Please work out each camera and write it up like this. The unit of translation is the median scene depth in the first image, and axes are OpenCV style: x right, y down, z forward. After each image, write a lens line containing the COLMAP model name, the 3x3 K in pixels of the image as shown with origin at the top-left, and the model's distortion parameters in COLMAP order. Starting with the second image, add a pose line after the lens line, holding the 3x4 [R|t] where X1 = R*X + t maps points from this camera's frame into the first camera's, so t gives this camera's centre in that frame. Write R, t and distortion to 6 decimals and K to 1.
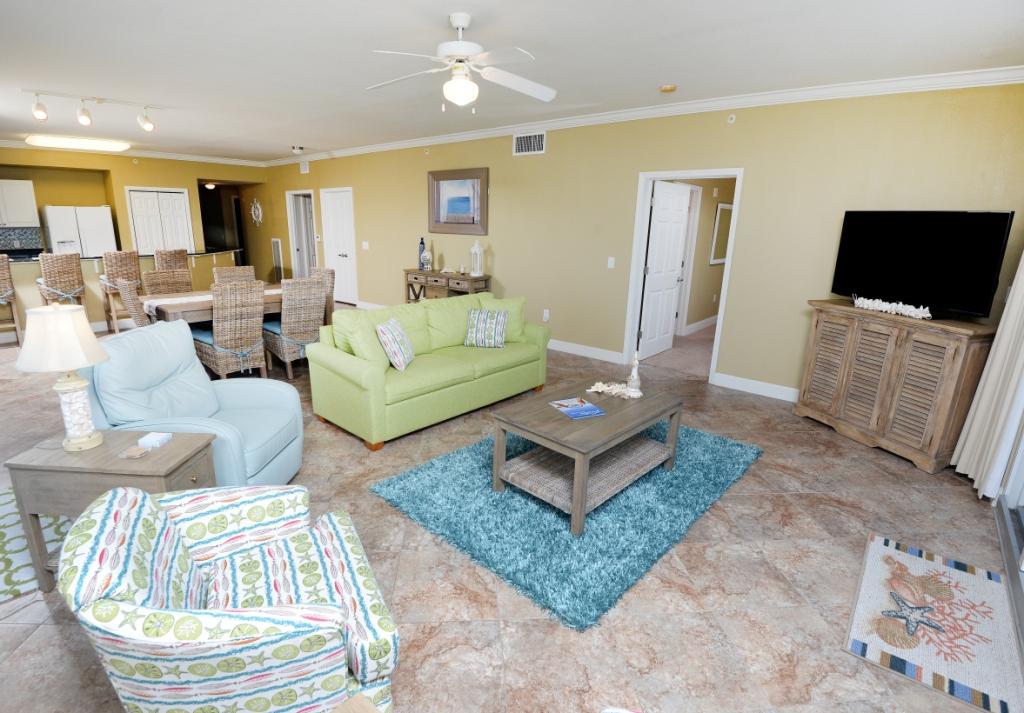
lens RADIAL K [[500.8, 0, 512.0], [0, 500.8, 356.5], [0, 0, 1]] dist [-0.002031, -0.000371]
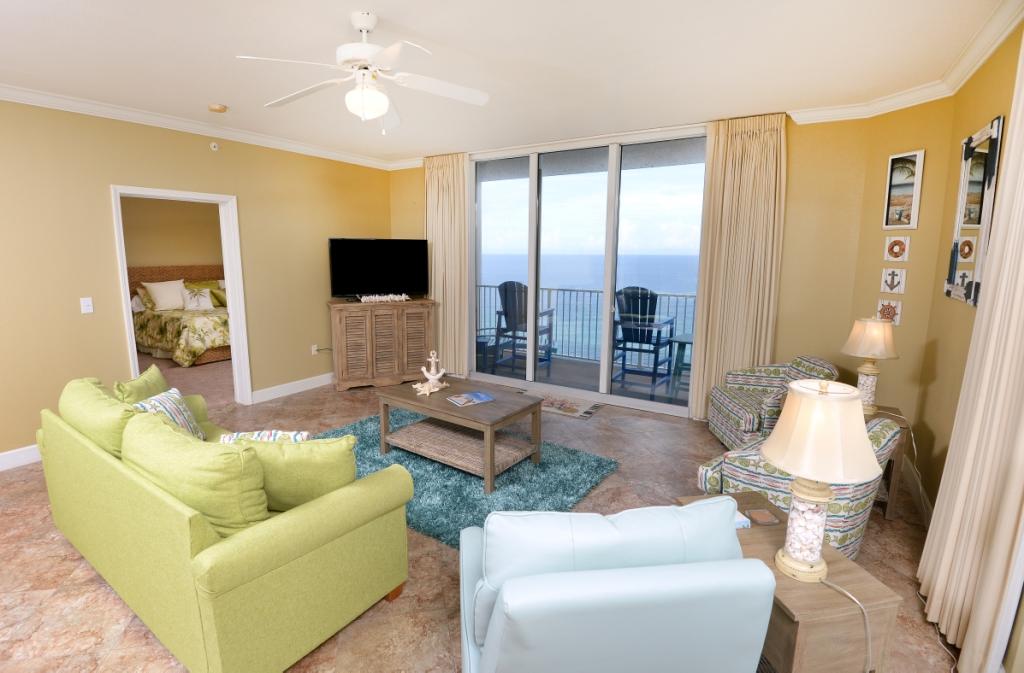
lens RADIAL K [[457.6, 0, 512.0], [0, 457.6, 336.5], [0, 0, 1]] dist [-0.001076, -0.000395]
pose [[-0.111024, -0.207817, 0.971847, -0.661970], [0.248811, 0.940937, 0.229632, -0.193702], [-0.962168, 0.267301, -0.052759, 0.632604]]
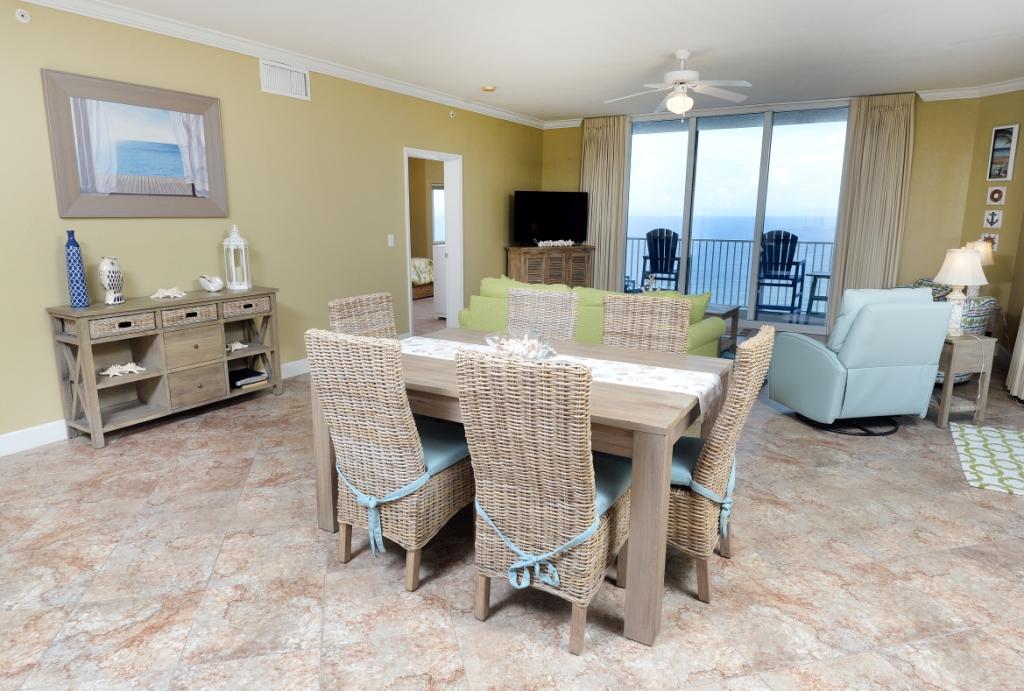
lens RADIAL K [[607.2, 0, 512.0], [0, 607.2, 345.5], [0, 0, 1]] dist [0.033057, 0.000101]
pose [[-0.154561, -0.237730, 0.958955, -1.304636], [0.245713, 0.930873, 0.270372, -0.350251], [-0.956941, 0.277417, -0.085464, 1.285132]]
